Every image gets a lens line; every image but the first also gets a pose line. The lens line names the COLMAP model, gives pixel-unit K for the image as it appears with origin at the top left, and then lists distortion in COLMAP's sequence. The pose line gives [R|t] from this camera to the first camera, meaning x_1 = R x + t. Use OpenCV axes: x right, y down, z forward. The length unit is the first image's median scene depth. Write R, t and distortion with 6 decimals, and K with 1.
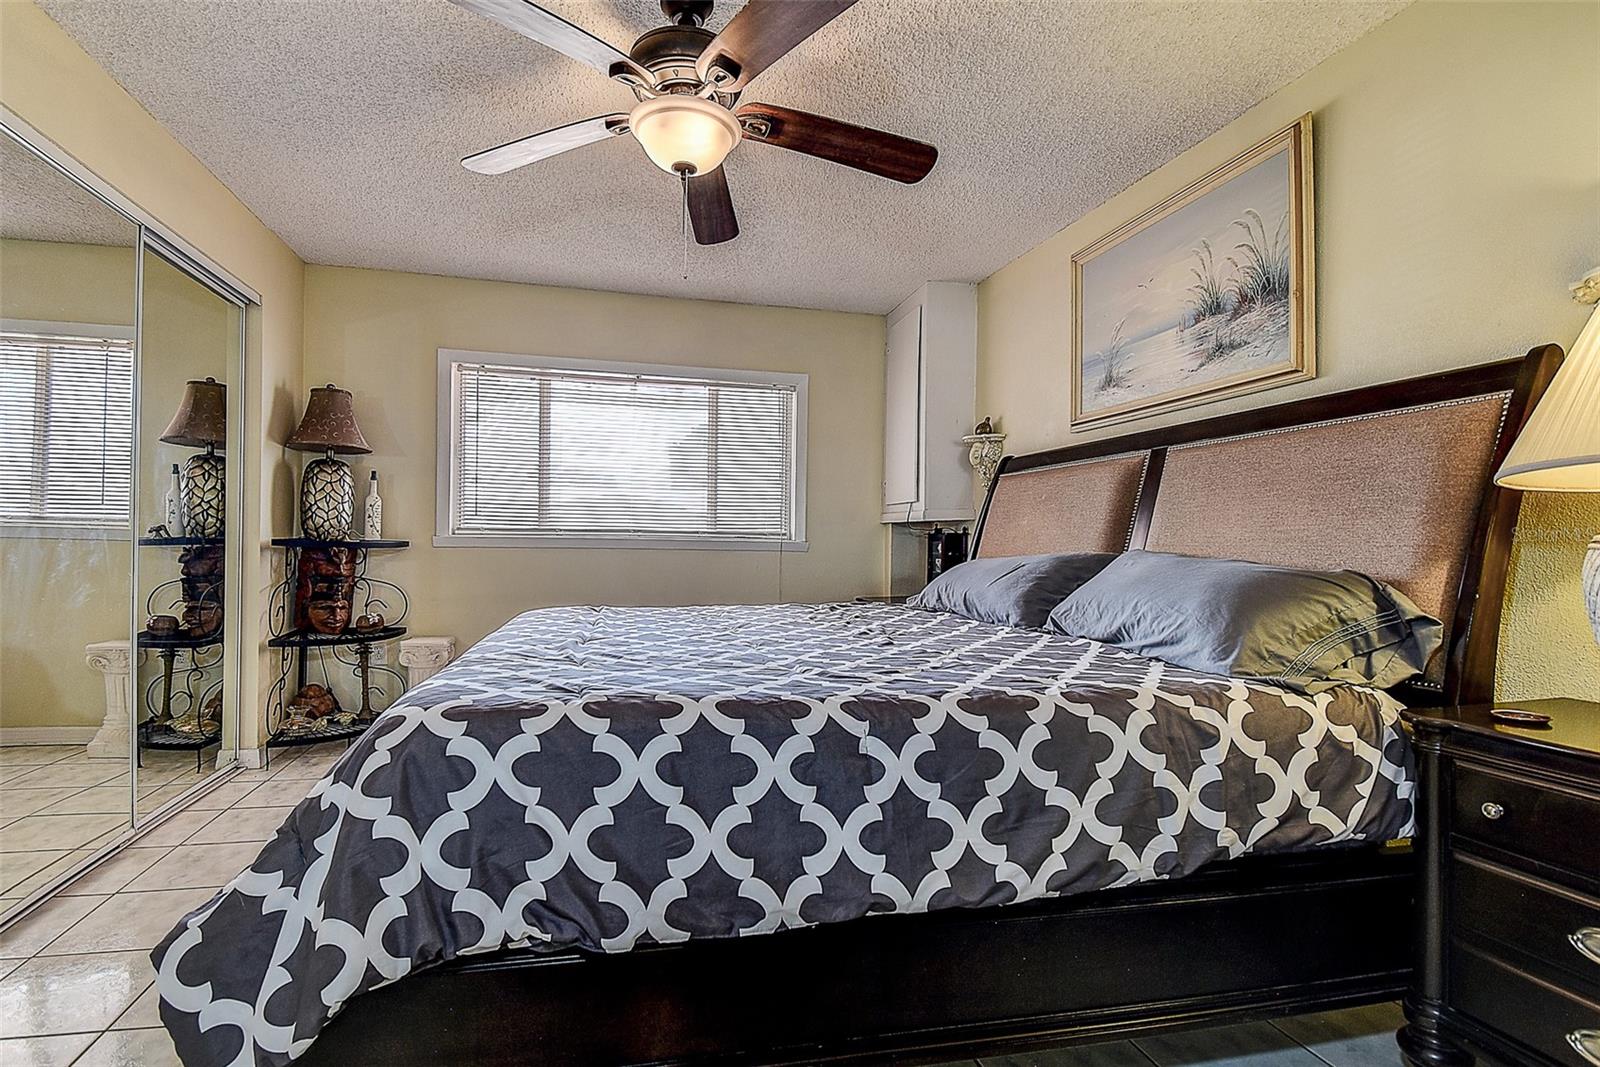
lens RADIAL K [[738.1, 0, 751.3], [0, 738.1, 543.5], [0, 0, 1]] dist [0.030068, -0.025768]
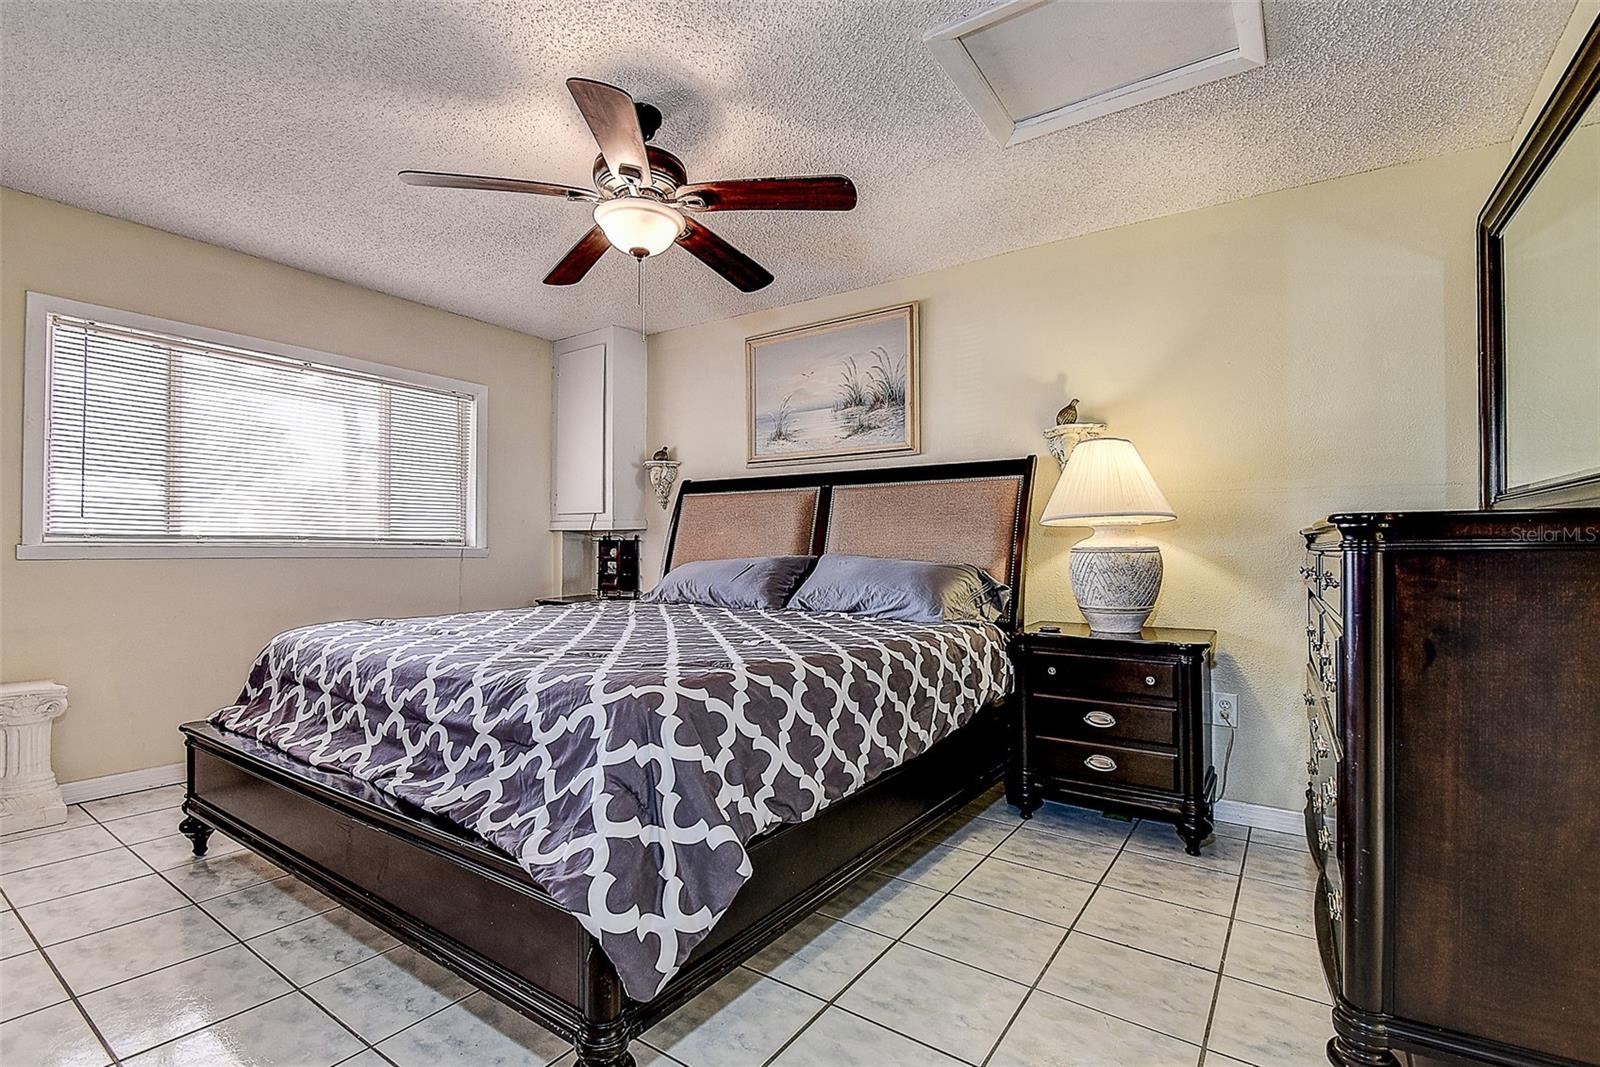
lens RADIAL K [[738.1, 0, 751.3], [0, 738.1, 543.5], [0, 0, 1]] dist [0.030068, -0.025768]
pose [[0.752240, -0.003363, 0.658880, -0.614116], [0.004615, 0.999989, -0.000165, -0.012713], [-0.658873, 0.003165, 0.752248, -0.041707]]
